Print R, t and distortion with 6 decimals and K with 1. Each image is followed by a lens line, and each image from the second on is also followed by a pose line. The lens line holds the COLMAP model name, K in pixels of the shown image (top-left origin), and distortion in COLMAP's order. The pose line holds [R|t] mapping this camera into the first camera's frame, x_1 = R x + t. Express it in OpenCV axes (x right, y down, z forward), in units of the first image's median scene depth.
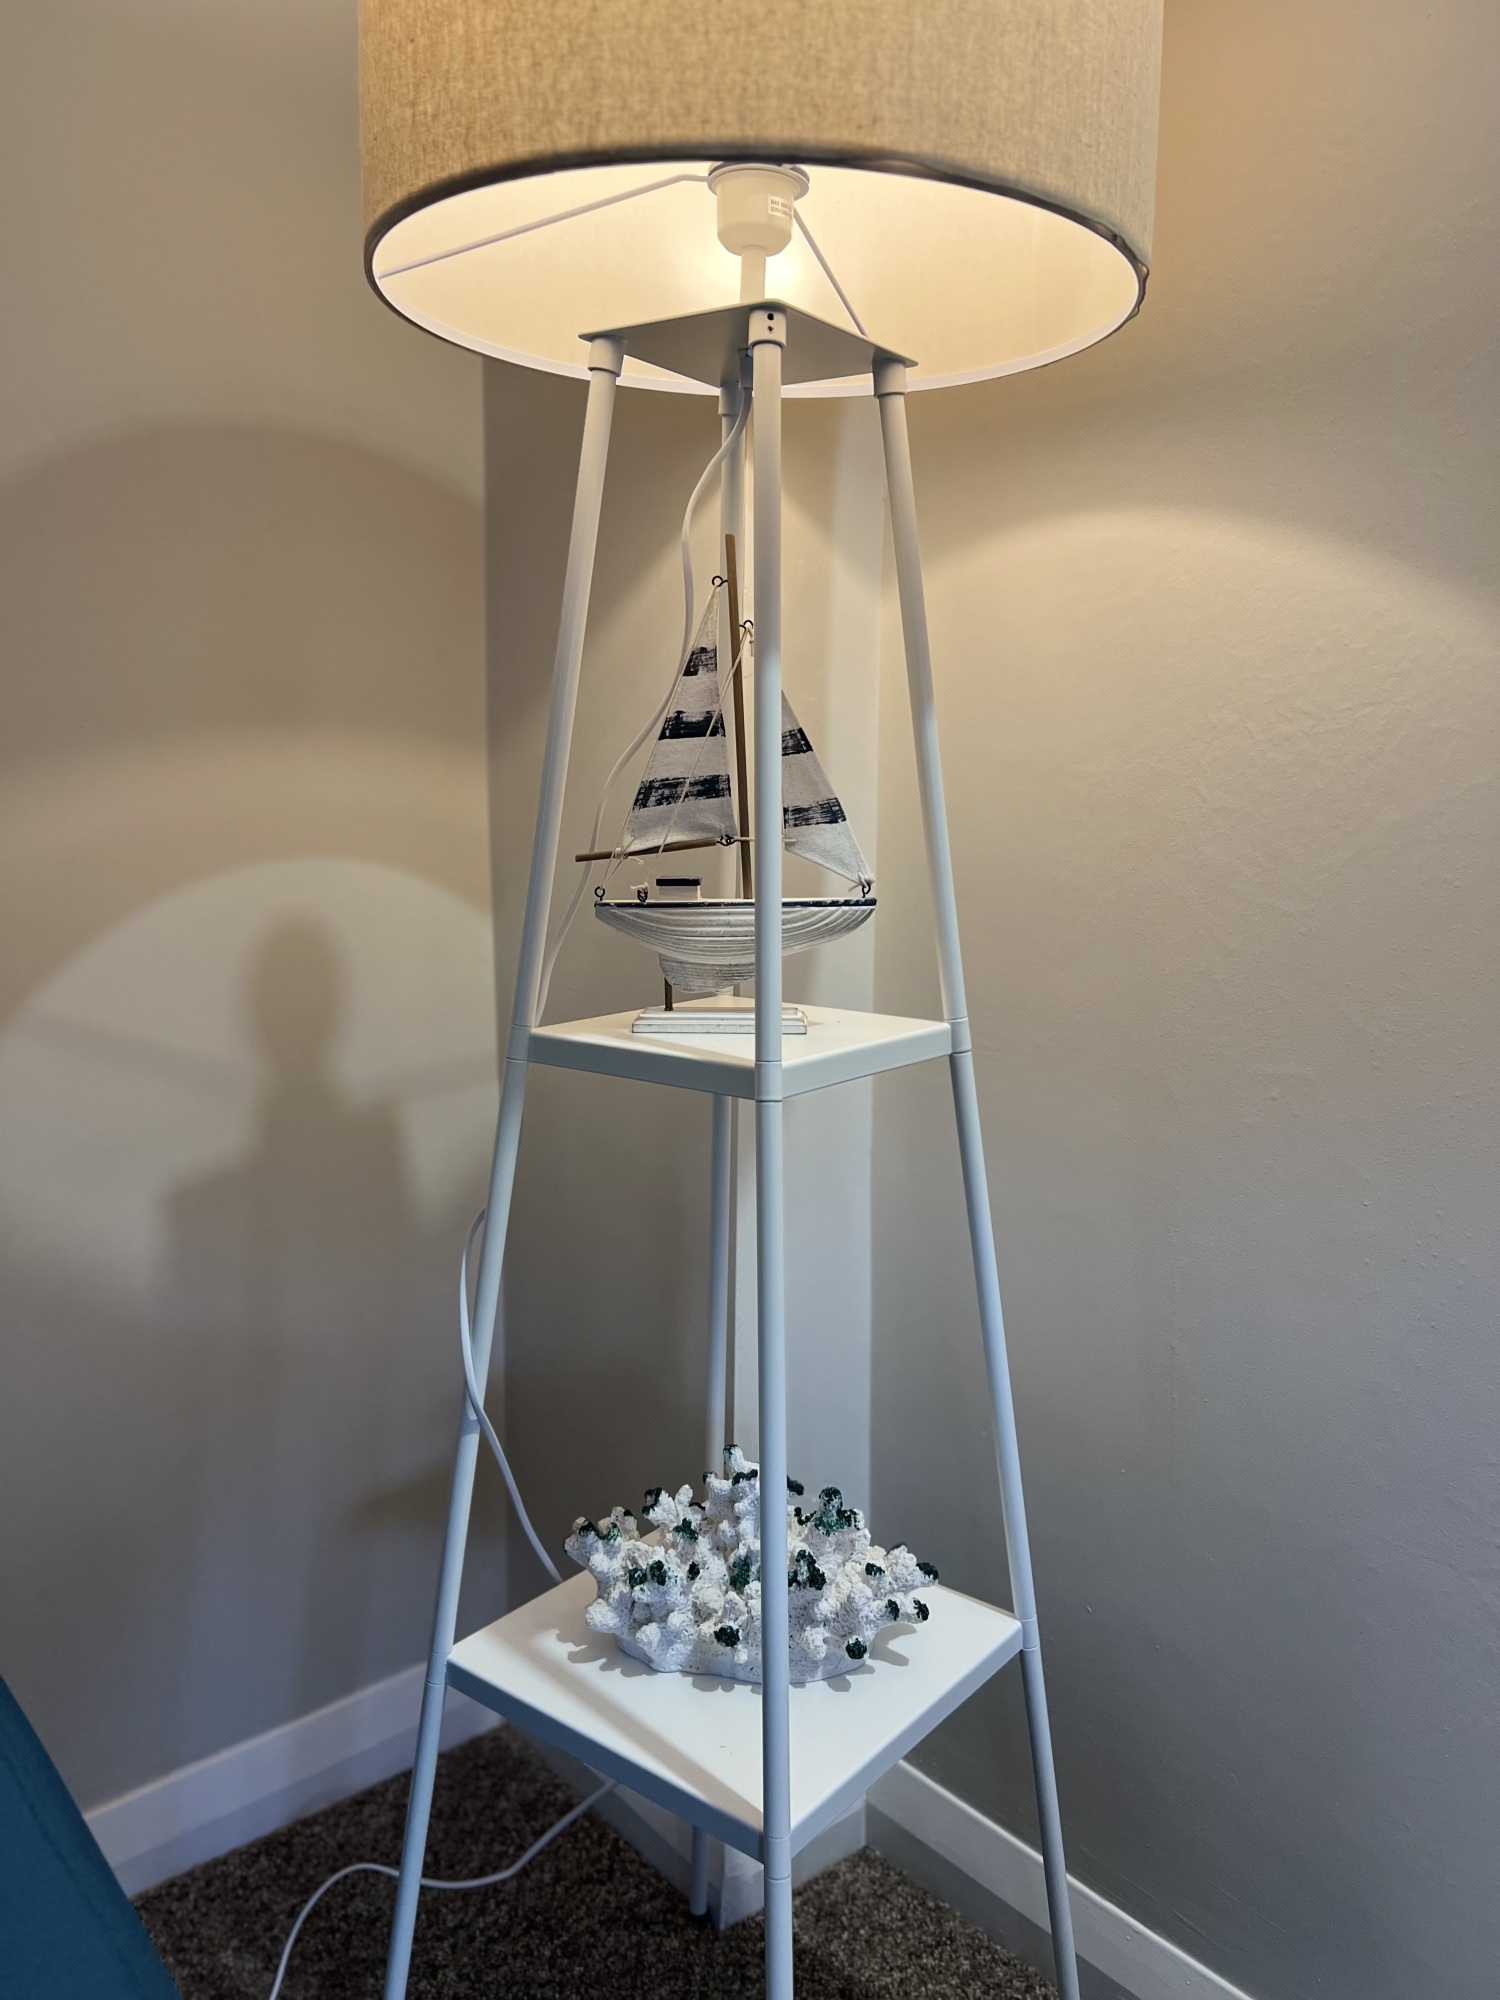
lens RADIAL K [[1507.3, 0, 803.4], [0, 1507.3, 1025.8], [0, 0, 1]] dist [0.048169, -0.051039]
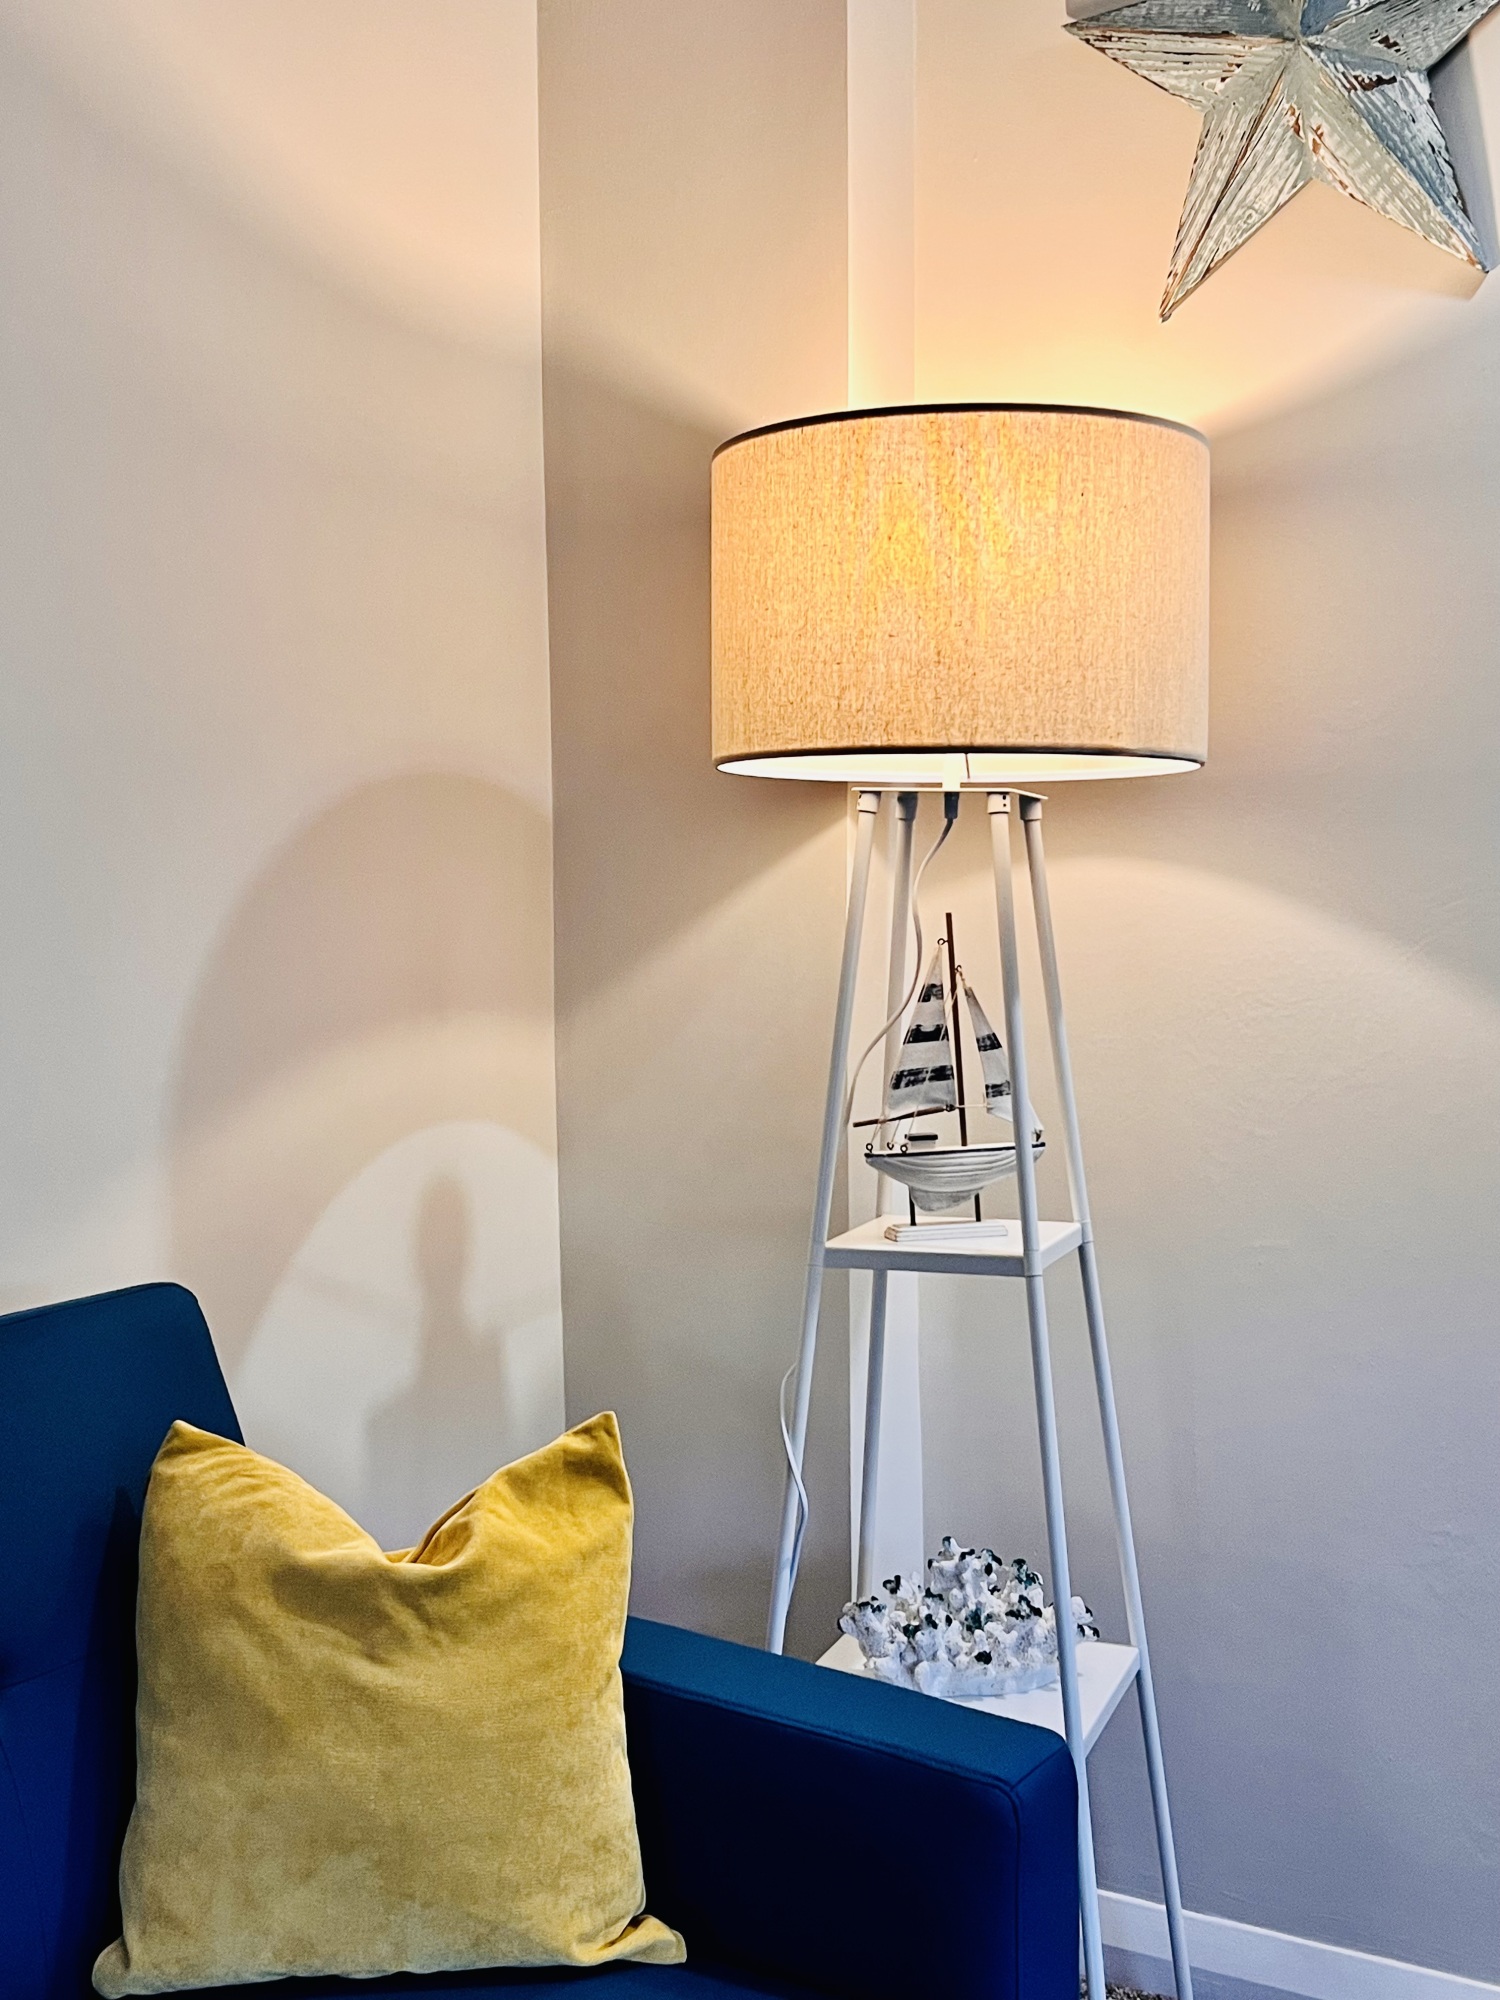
lens RADIAL K [[2272.6, 0, 736.4], [0, 2272.6, 1004.7], [0, 0, 1]] dist [0.052276, 0.000000]
pose [[0.957126, -0.032169, 0.287879, -0.903946], [0.064687, 0.992454, -0.104165, -0.003609], [-0.282356, 0.118321, 0.951985, -1.104686]]
